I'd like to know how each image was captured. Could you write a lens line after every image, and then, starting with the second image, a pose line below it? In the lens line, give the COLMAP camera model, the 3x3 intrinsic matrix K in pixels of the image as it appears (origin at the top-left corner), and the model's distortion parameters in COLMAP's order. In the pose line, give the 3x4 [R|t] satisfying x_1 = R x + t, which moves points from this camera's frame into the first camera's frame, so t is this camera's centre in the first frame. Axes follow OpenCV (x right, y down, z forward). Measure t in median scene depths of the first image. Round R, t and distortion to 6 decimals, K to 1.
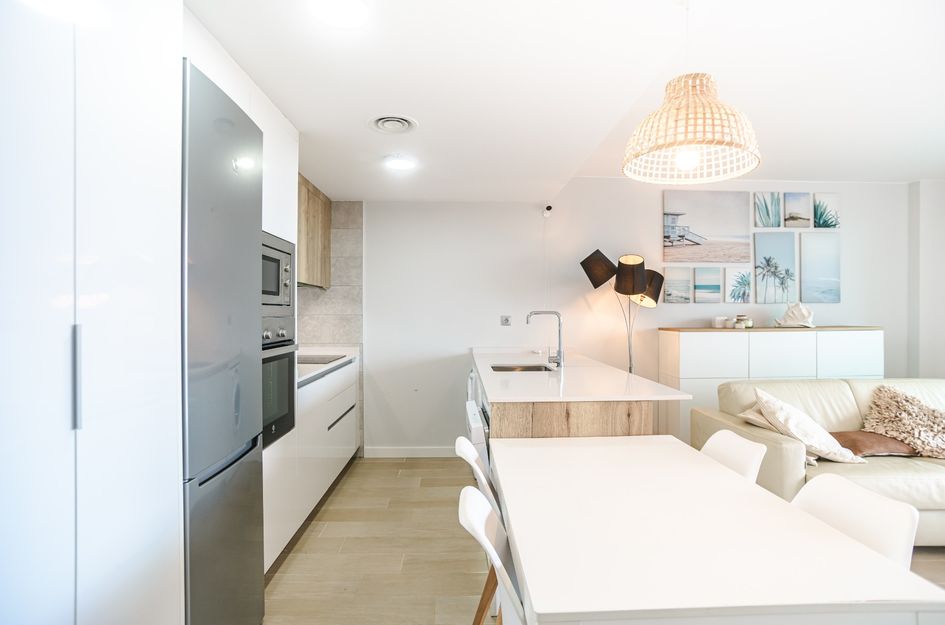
lens RADIAL K [[486.8, 0, 463.2], [0, 486.8, 309.8], [0, 0, 1]] dist [-0.058919, 0.019605]
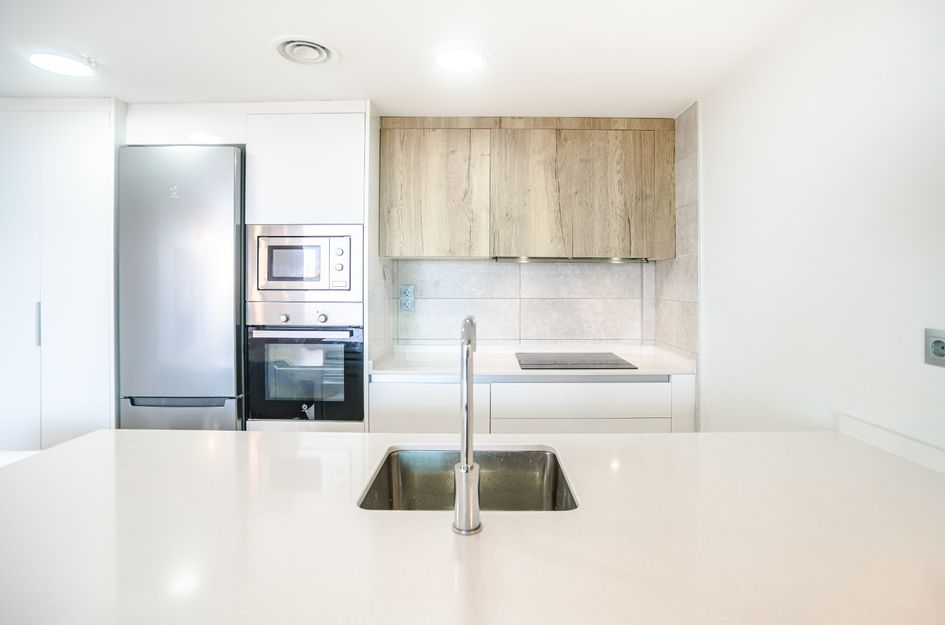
lens RADIAL K [[486.8, 0, 484.0], [0, 486.8, 278.4], [0, 0, 1]] dist [-0.058919, 0.019605]
pose [[-0.018564, -0.007809, -0.999797, 0.347565], [0.002282, 0.999967, -0.007853, -0.014899], [0.999825, -0.002427, -0.018546, 0.754435]]
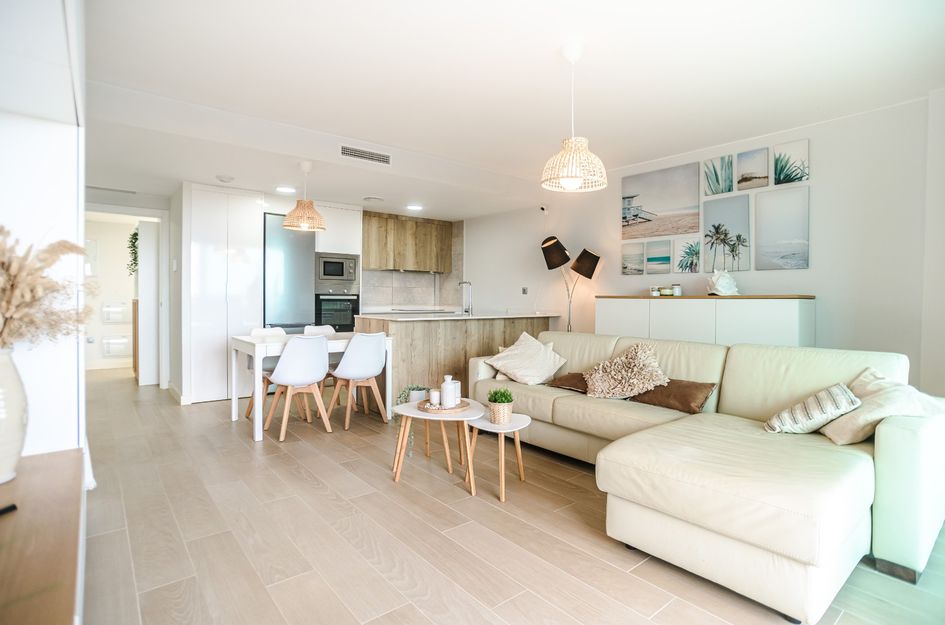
lens RADIAL K [[486.8, 0, 466.9], [0, 486.8, 304.4], [0, 0, 1]] dist [-0.058919, 0.019605]
pose [[0.599629, 0.015074, -0.800136, 1.135164], [-0.006266, 0.999880, 0.014142, 0.042787], [0.800254, -0.003466, 0.599651, 0.000332]]
